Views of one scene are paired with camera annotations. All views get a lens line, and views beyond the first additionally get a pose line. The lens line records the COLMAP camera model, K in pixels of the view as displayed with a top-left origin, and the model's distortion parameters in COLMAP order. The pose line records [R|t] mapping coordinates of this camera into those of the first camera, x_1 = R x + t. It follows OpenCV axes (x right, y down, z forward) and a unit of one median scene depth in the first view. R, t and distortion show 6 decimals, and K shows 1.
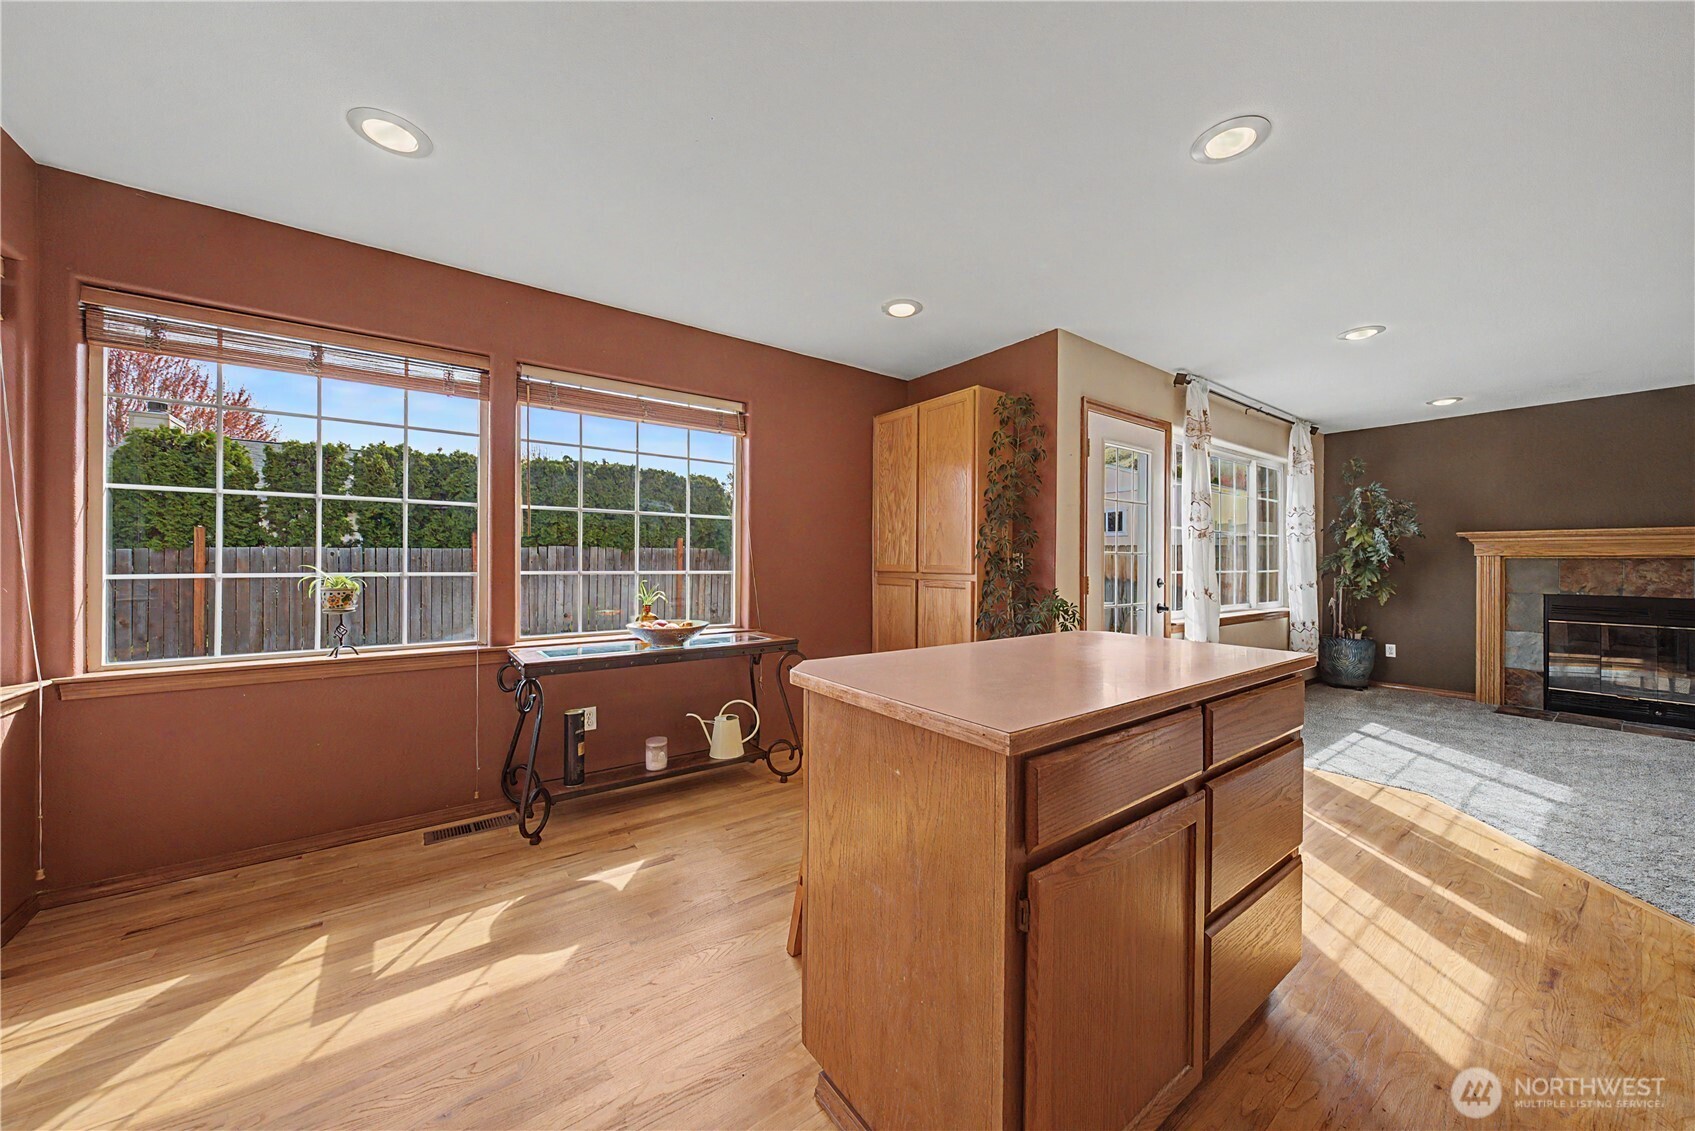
lens RADIAL K [[591.6, 0, 852.1], [0, 591.6, 560.6], [0, 0, 1]] dist [-0.003459, 0.000334]
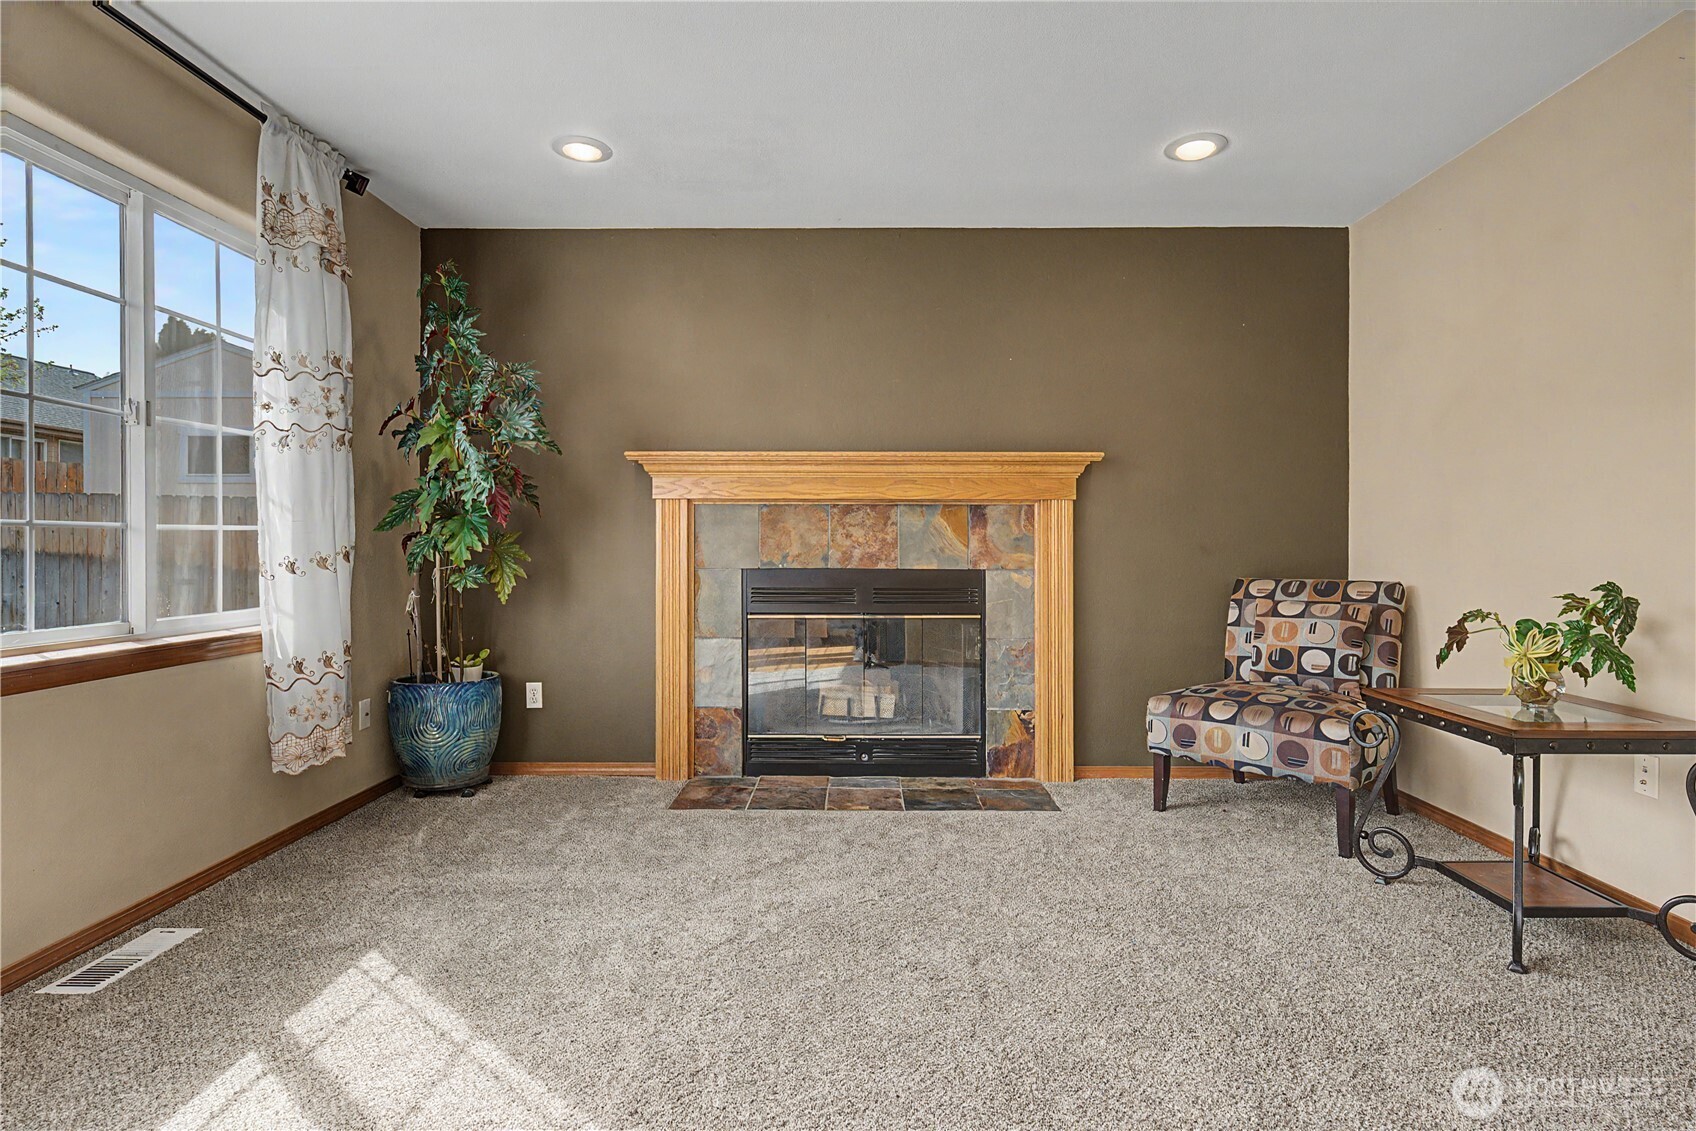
lens RADIAL K [[858.2, 0, 854.6], [0, 858.2, 545.5], [0, 0, 1]] dist [-0.001690, 0.001120]
pose [[0.603231, -0.005481, 0.797548, 0.587374], [0.000261, 0.999978, 0.006674, 0.029503], [-0.797566, -0.003818, 0.603219, 0.422989]]
